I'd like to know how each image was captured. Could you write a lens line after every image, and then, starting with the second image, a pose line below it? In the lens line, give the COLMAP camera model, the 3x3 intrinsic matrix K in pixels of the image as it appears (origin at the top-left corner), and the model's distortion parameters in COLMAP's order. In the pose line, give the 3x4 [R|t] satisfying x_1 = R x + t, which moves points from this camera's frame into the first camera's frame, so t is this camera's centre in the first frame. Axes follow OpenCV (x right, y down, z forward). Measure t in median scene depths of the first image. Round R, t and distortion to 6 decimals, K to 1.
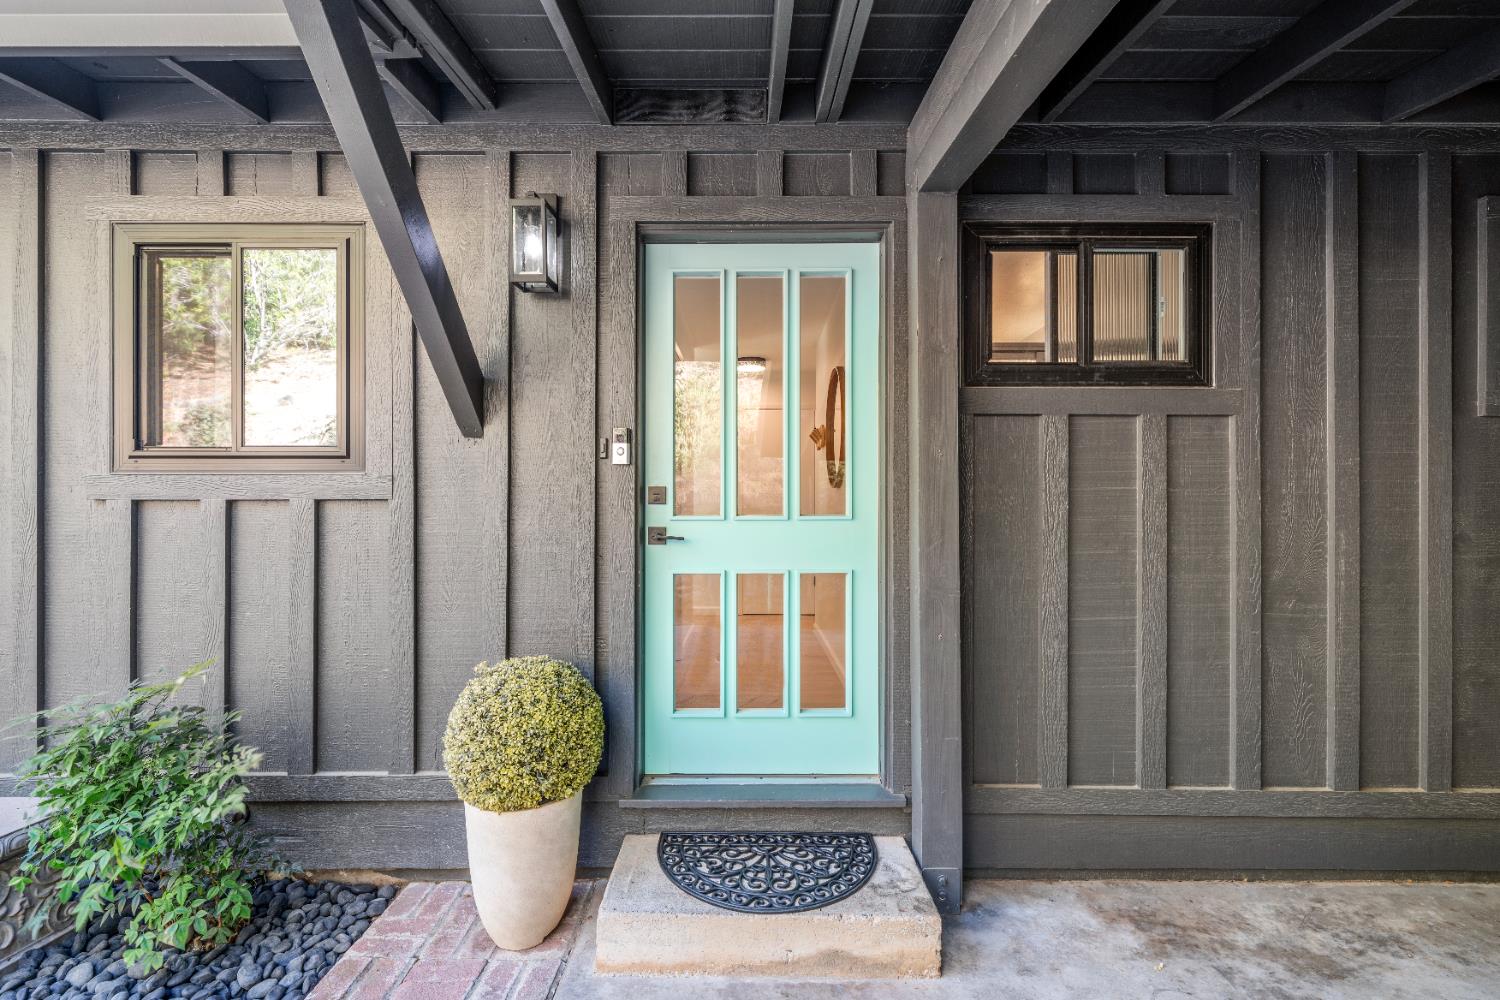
lens RADIAL K [[634.2, 0, 746.6], [0, 634.2, 507.8], [0, 0, 1]] dist [-0.000199, -0.000090]
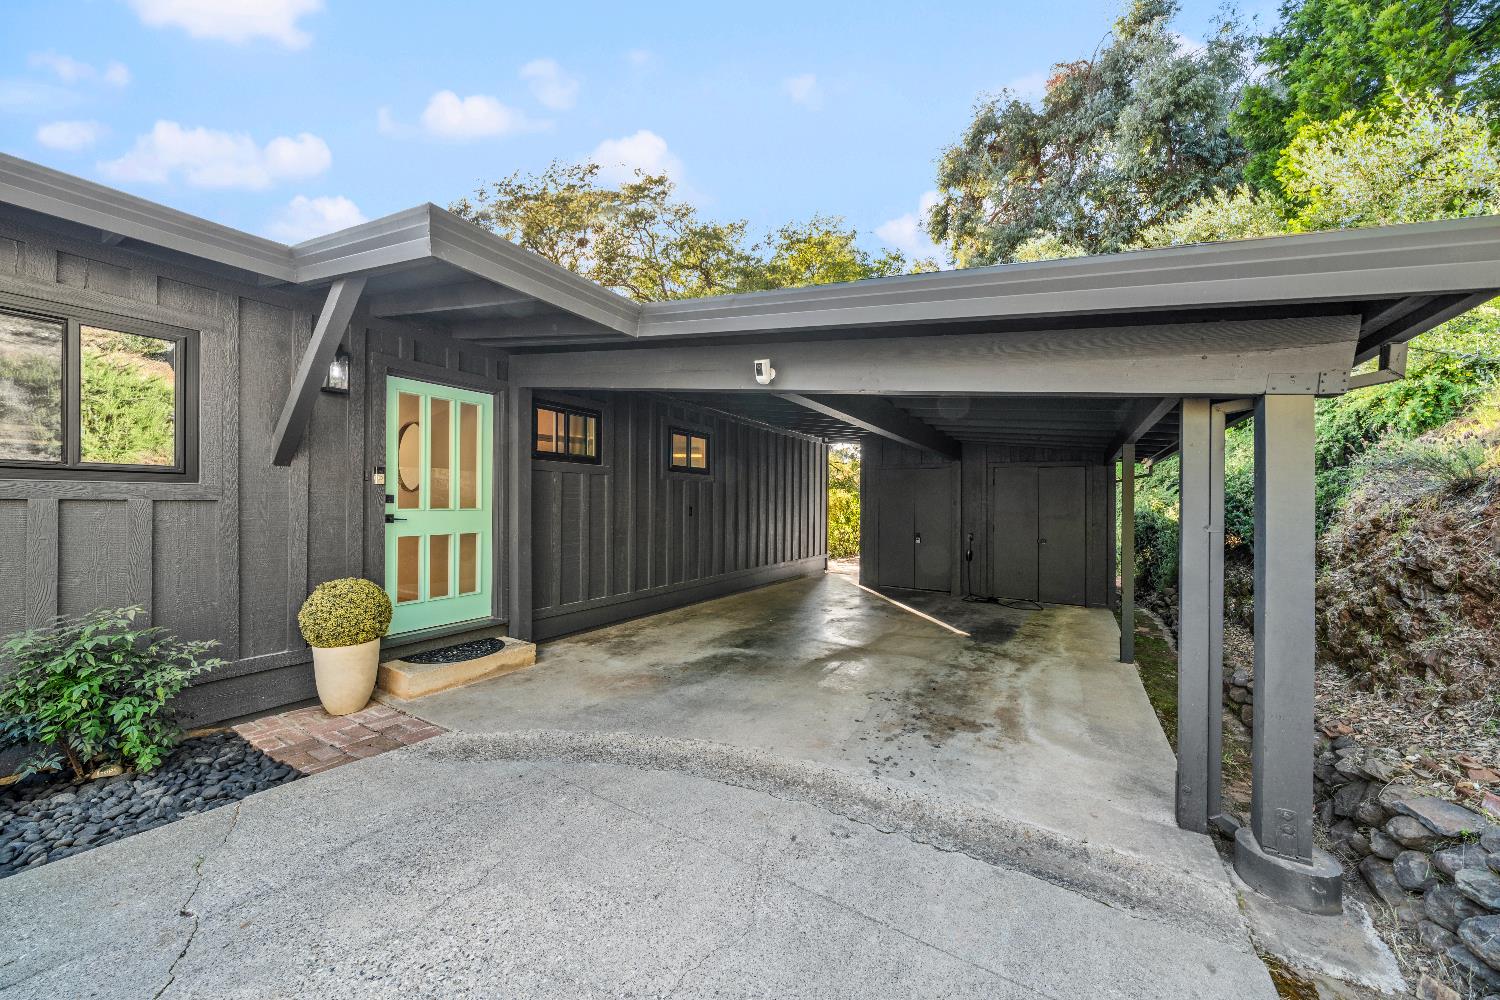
lens RADIAL K [[510.0, 0, 748.9], [0, 510.0, 503.7], [0, 0, 1]] dist [-0.000246, 0.000001]
pose [[0.528996, 0.004785, 0.848611, -0.963078], [-0.009724, 0.999953, 0.000423, -0.016571], [-0.848569, -0.008475, 0.529017, -0.889091]]
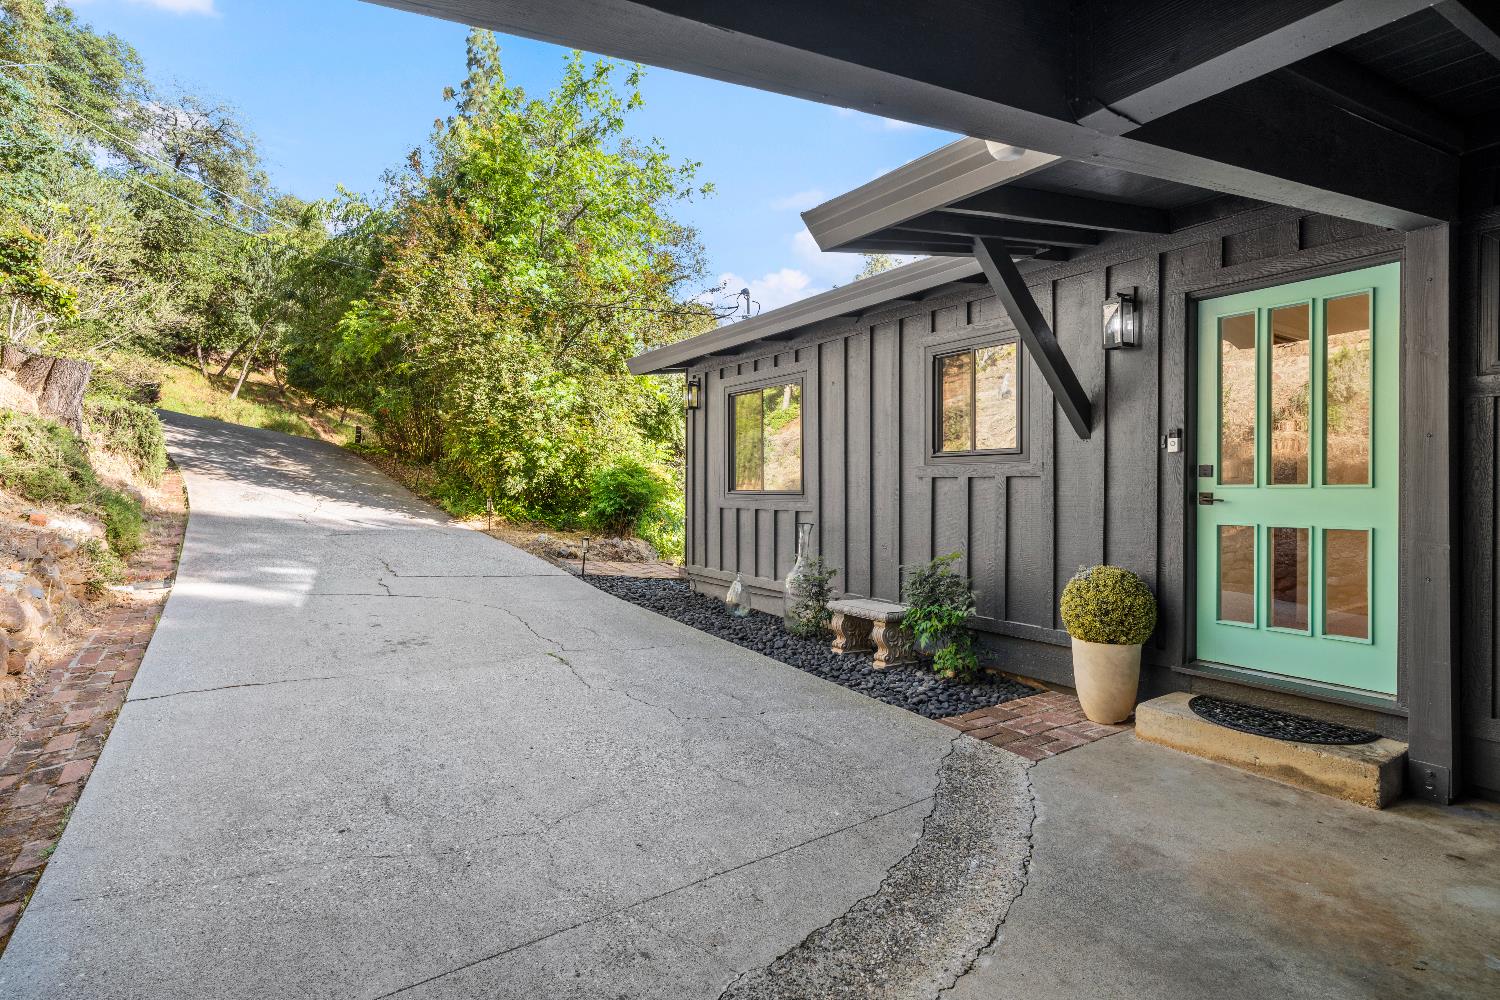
lens RADIAL K [[735.8, 0, 747.8], [0, 735.8, 491.5], [0, 0, 1]] dist [0.000885, -0.000138]
pose [[0.562846, 0.005629, -0.826542, 0.701687], [0.001219, 0.999970, 0.007640, 0.013965], [0.826561, -0.005308, 0.562823, -0.875624]]
